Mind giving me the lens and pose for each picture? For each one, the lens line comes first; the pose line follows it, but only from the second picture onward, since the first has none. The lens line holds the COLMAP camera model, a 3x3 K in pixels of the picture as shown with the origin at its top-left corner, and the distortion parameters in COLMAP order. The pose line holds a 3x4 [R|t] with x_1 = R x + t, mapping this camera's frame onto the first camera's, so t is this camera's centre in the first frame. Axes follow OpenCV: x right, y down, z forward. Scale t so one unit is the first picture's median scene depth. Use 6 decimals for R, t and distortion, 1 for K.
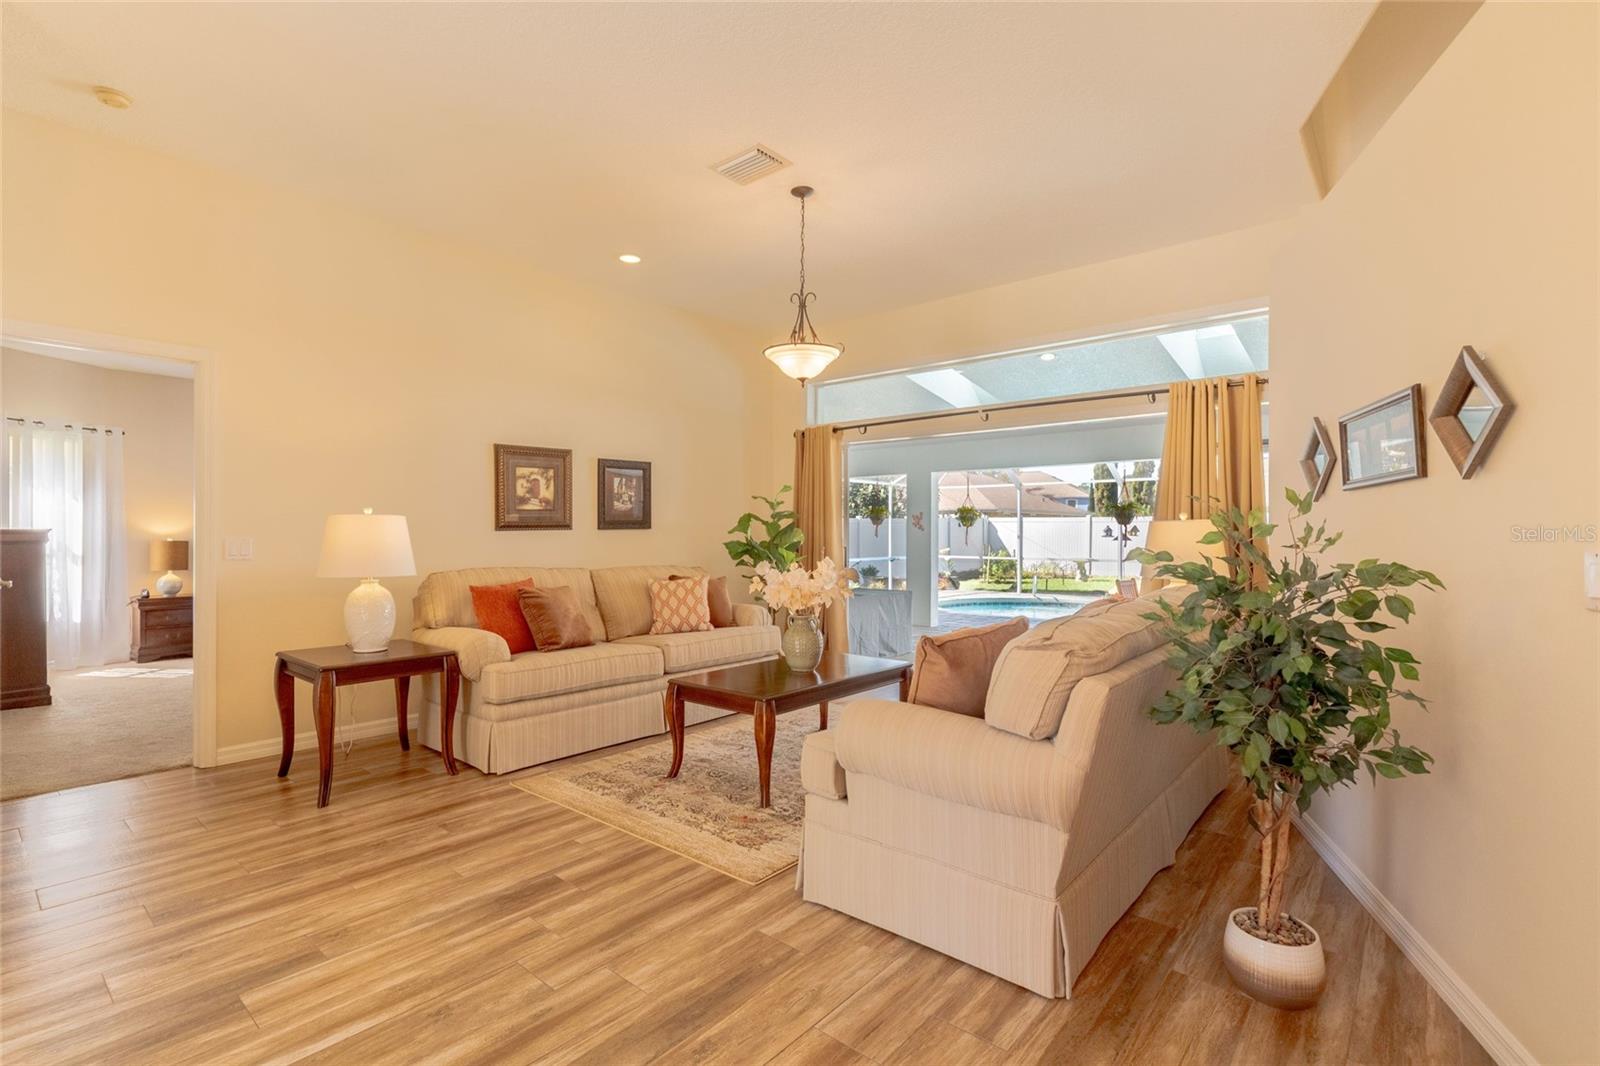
lens RADIAL K [[744.2, 0, 807.4], [0, 744.2, 534.6], [0, 0, 1]] dist [-0.001343, -0.000009]
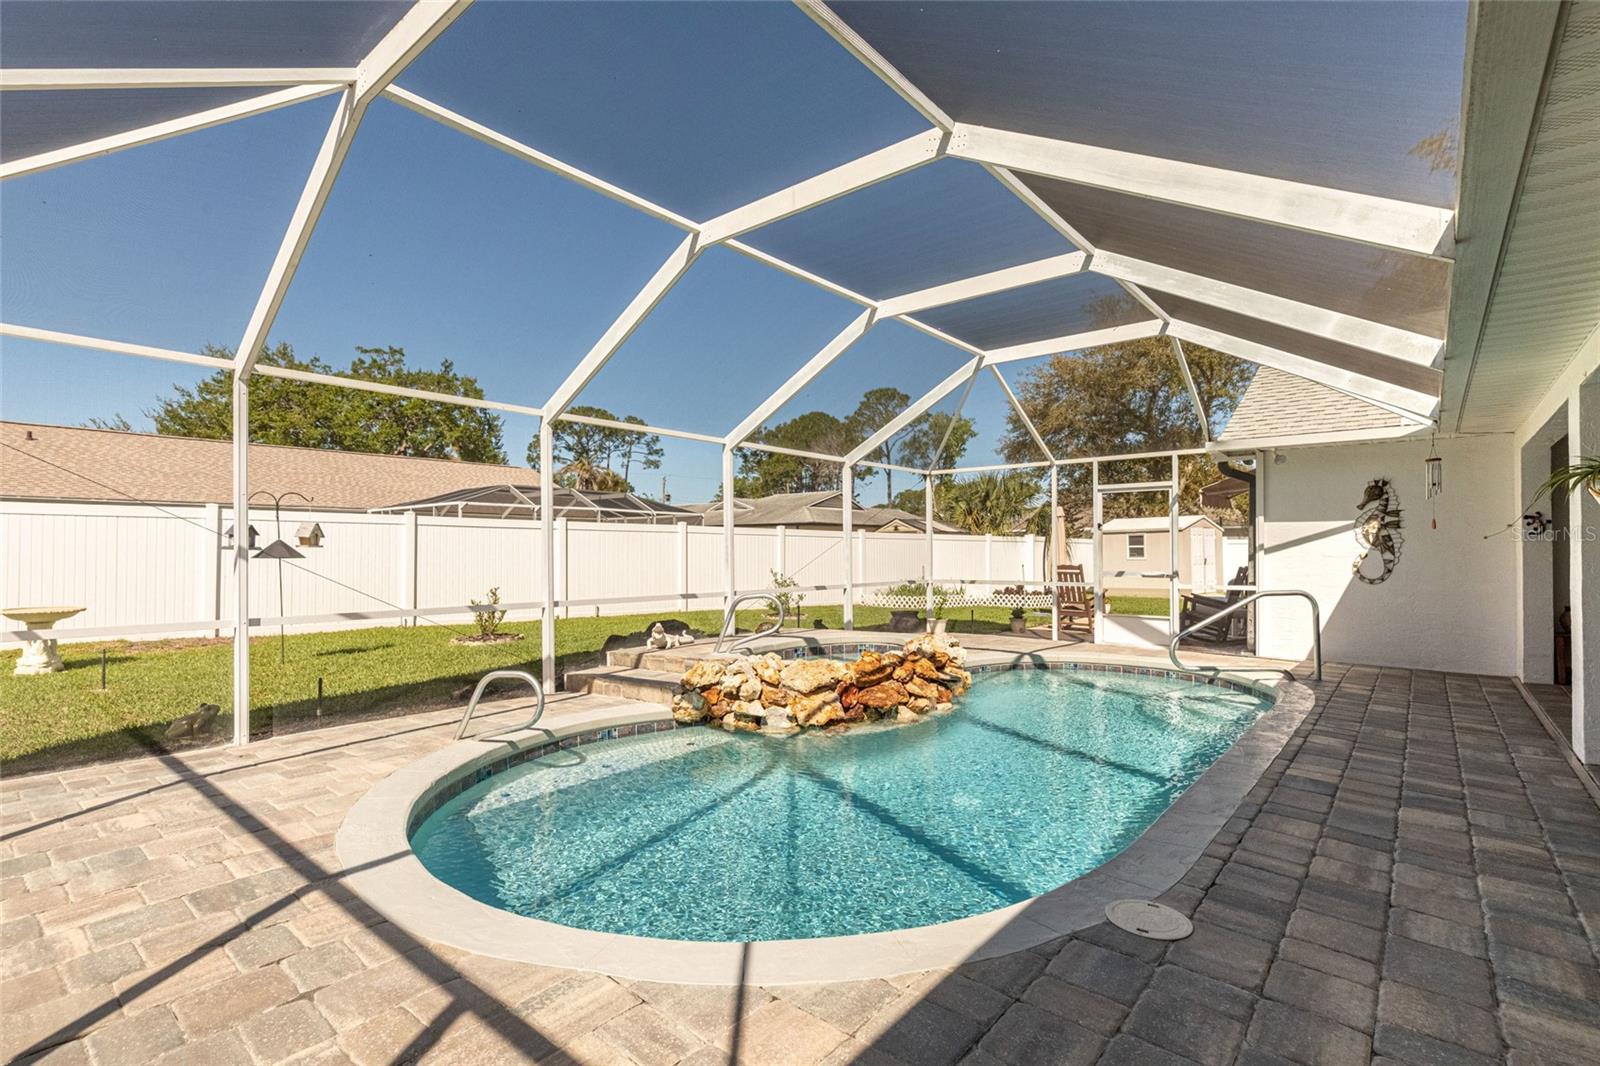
lens RADIAL K [[744.2, 0, 807.4], [0, 744.2, 534.6], [0, 0, 1]] dist [-0.001343, -0.000009]
pose [[0.001267, 0.020912, 0.999781, 0.001442], [0.001157, 0.999781, -0.020914, 0.020148], [-0.999999, 0.001183, 0.001242, 3.462854]]
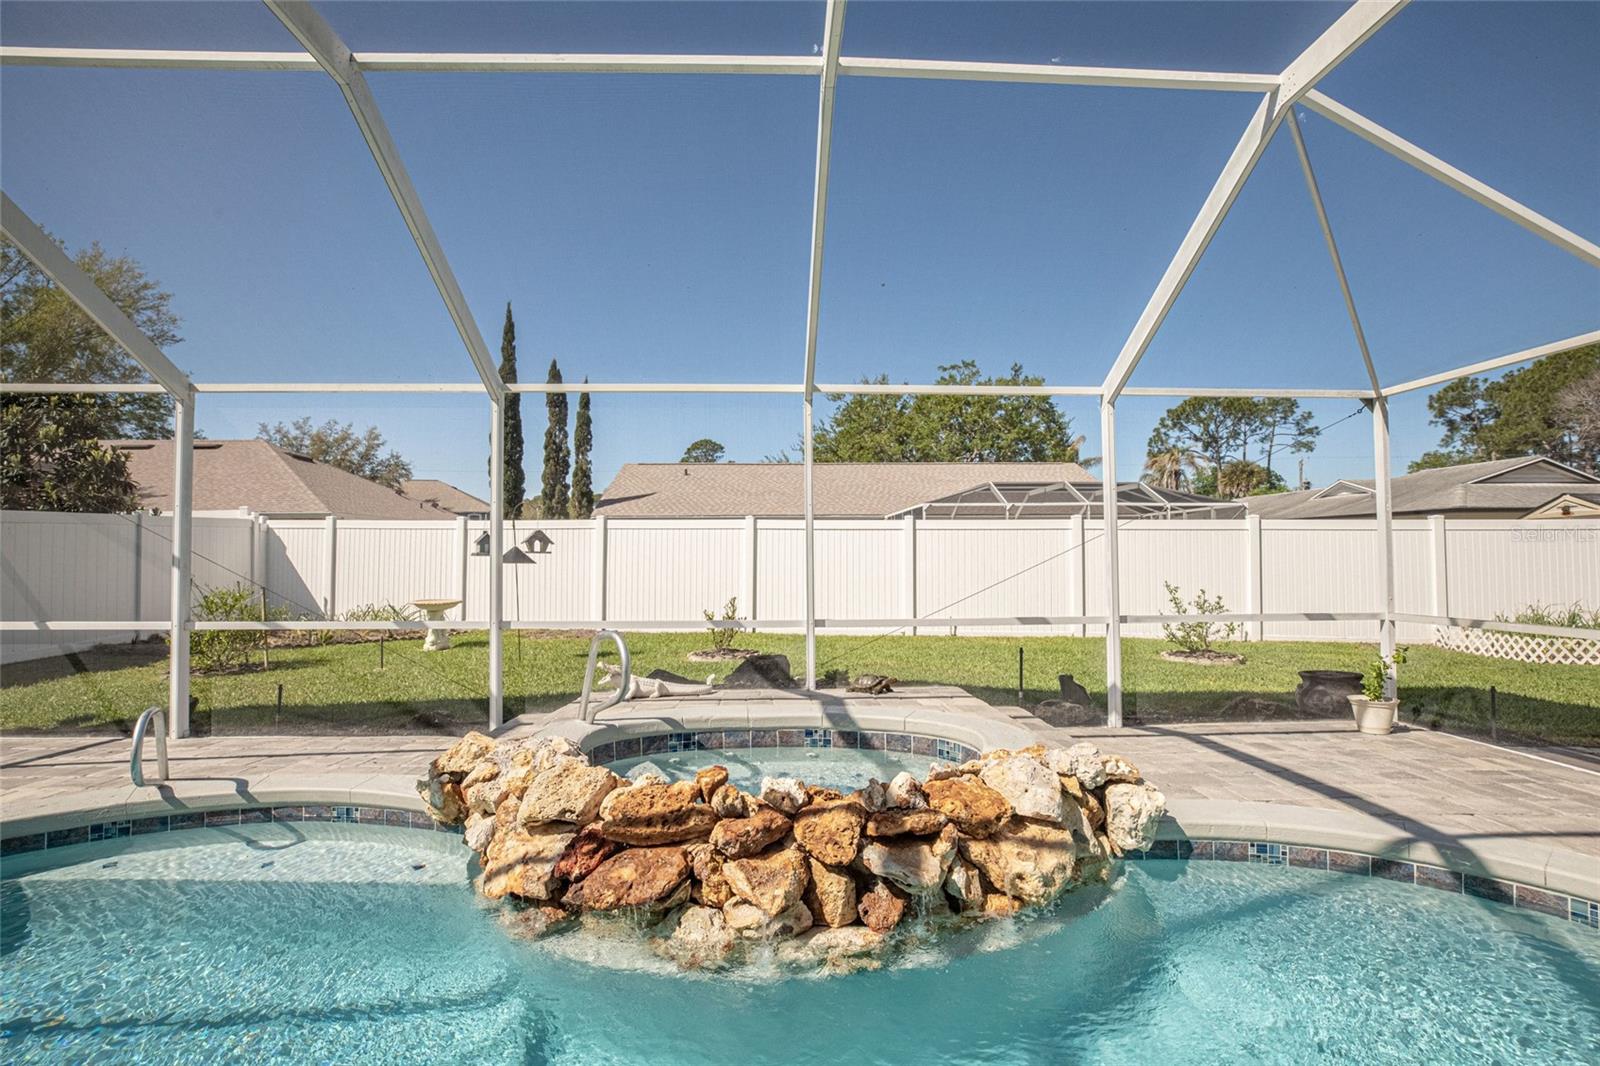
lens RADIAL K [[758.4, 0, 796.8], [0, 758.4, 531.4], [0, 0, 1]] dist [-0.033302, 0.000482]
pose [[0.741895, 0.016881, 0.670304, 1.189429], [0.005019, 0.999515, -0.030727, 0.017967], [-0.670498, 0.026160, 0.741450, 2.666924]]
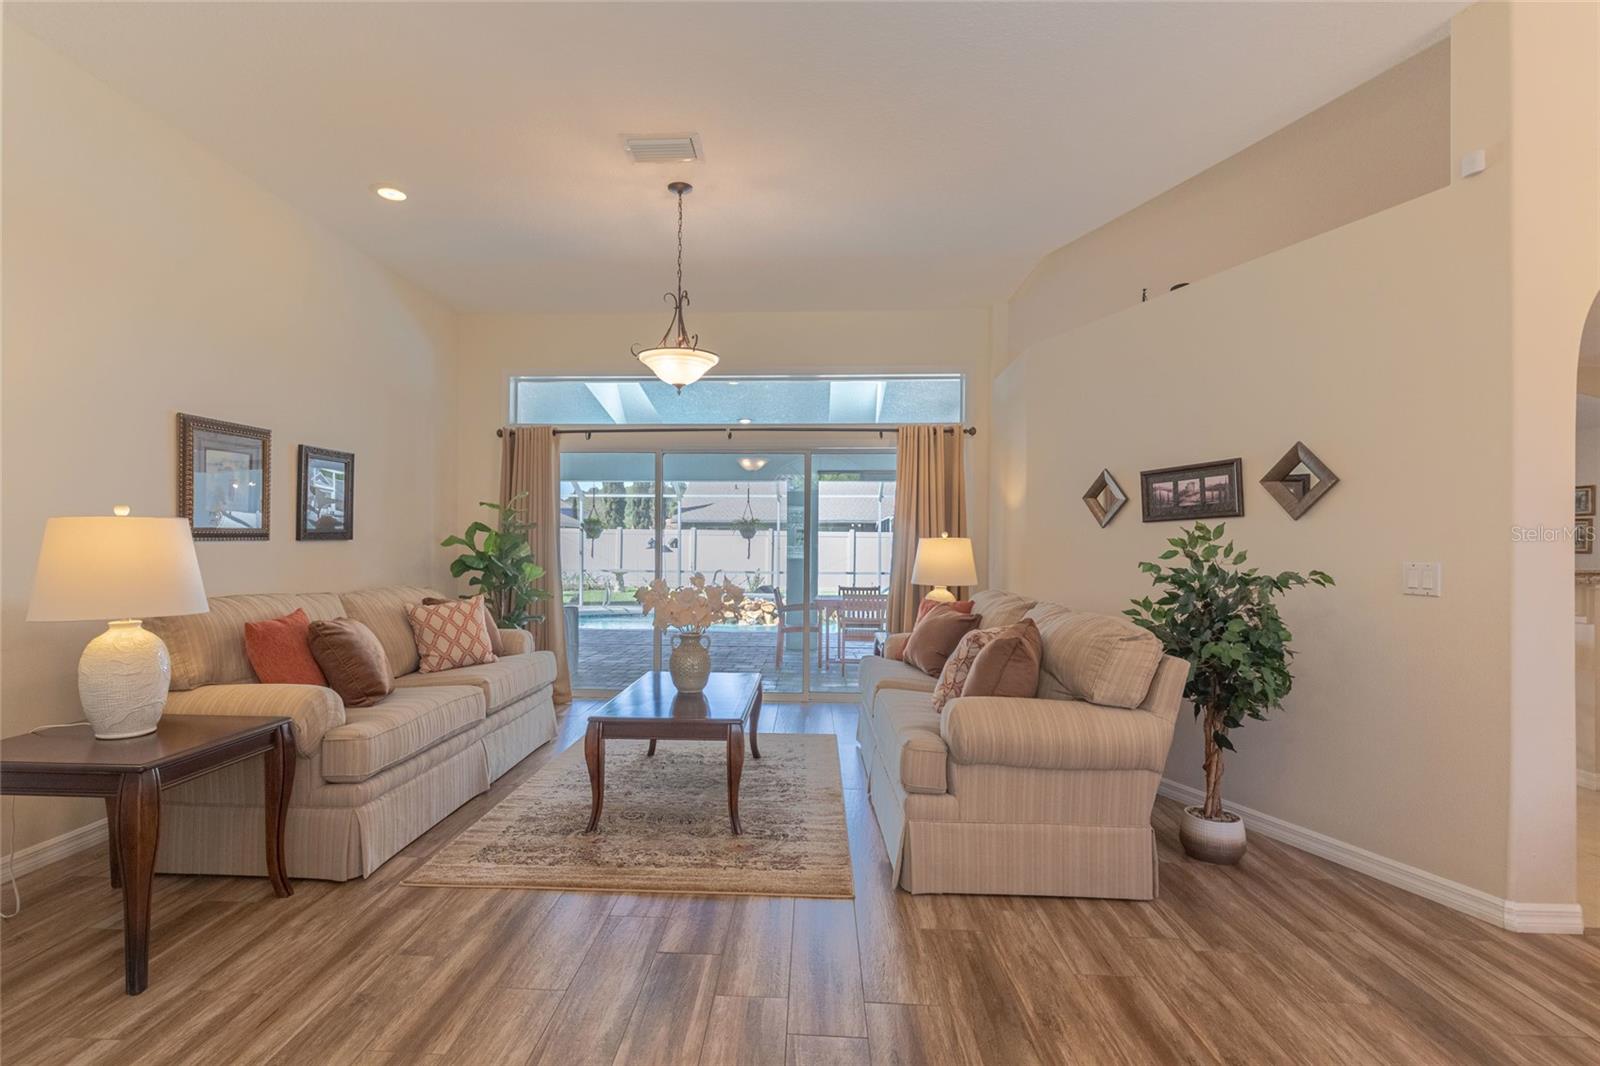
lens RADIAL K [[767.0, 0, 774.7], [0, 767.0, 545.7], [0, 0, 1]] dist [-0.000529, 0.000041]
pose [[0.799458, 0.004313, 0.600706, -0.534048], [-0.004477, 0.999989, -0.001221, -0.003980], [-0.600705, -0.001714, 0.799469, 0.155643]]
